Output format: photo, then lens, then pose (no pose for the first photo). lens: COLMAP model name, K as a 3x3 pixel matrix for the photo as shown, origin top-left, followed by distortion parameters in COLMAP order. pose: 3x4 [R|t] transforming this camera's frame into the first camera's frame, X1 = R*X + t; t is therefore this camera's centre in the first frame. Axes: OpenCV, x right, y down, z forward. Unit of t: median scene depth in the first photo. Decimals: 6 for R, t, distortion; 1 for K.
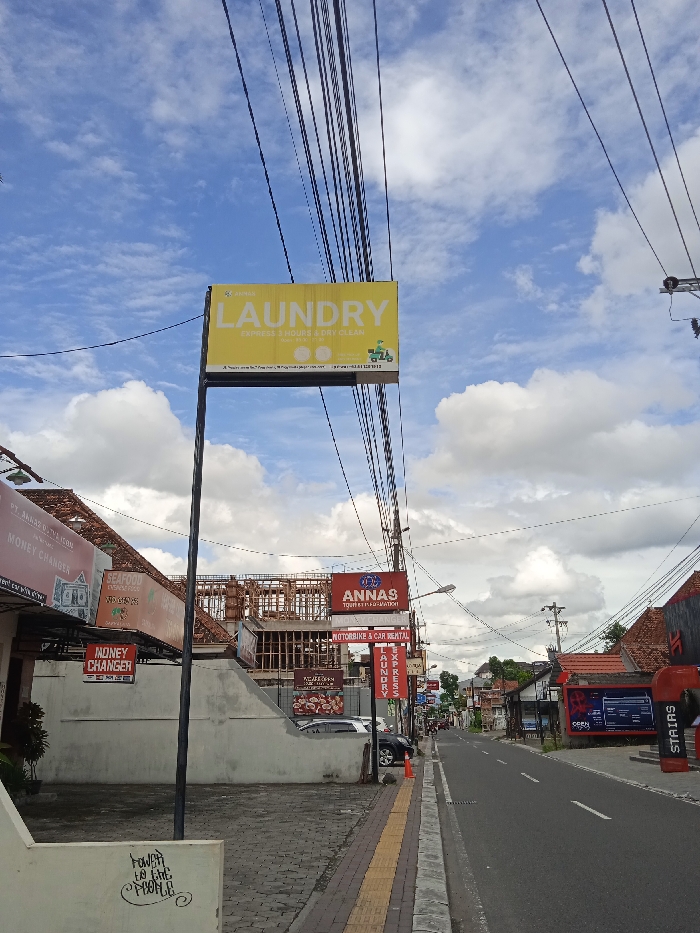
lens RADIAL K [[768.4, 0, 343.6], [0, 768.4, 467.4], [0, 0, 1]] dist [0.055443, -0.089068]
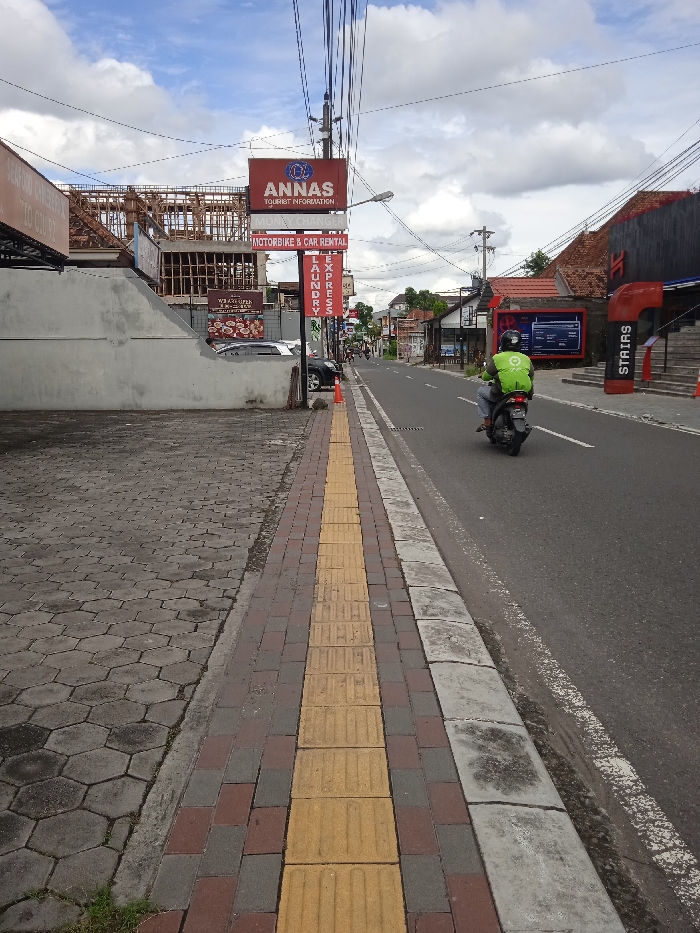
lens RADIAL K [[768.4, 0, 343.6], [0, 768.4, 467.4], [0, 0, 1]] dist [0.055443, -0.089068]
pose [[0.994219, -0.016423, 0.106112, -0.006548], [-0.033243, 0.892600, 0.449622, 0.046949], [-0.102100, -0.450550, 0.886894, 0.122368]]
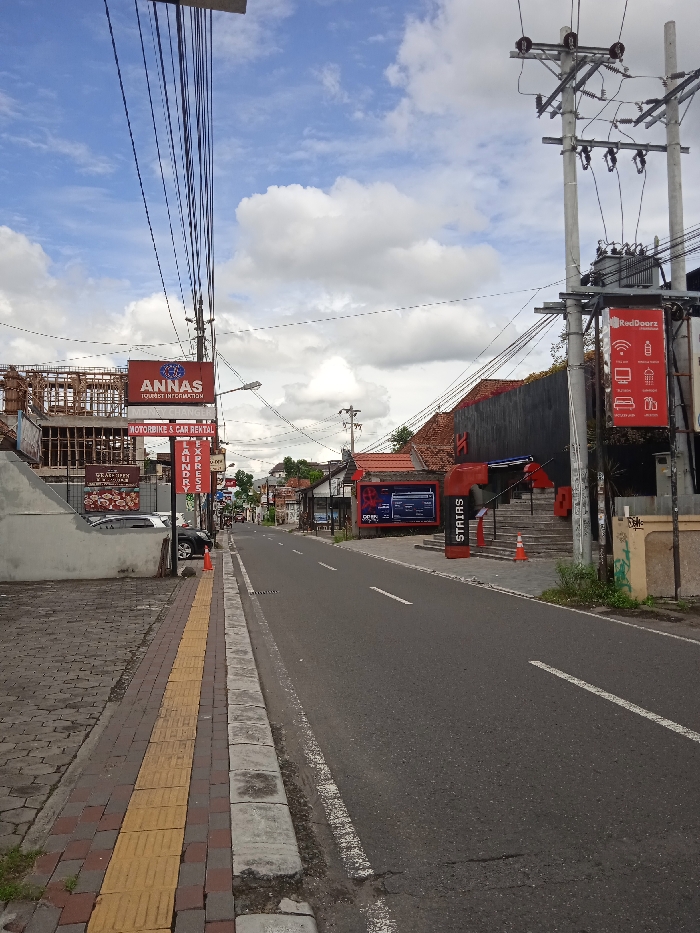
lens RADIAL K [[768.4, 0, 343.6], [0, 768.4, 467.4], [0, 0, 1]] dist [0.055443, -0.089068]
pose [[0.966221, 0.008452, 0.257578, -0.002544], [-0.072849, 0.967658, 0.241517, 0.017992], [-0.247206, -0.252124, 0.935587, 0.052355]]
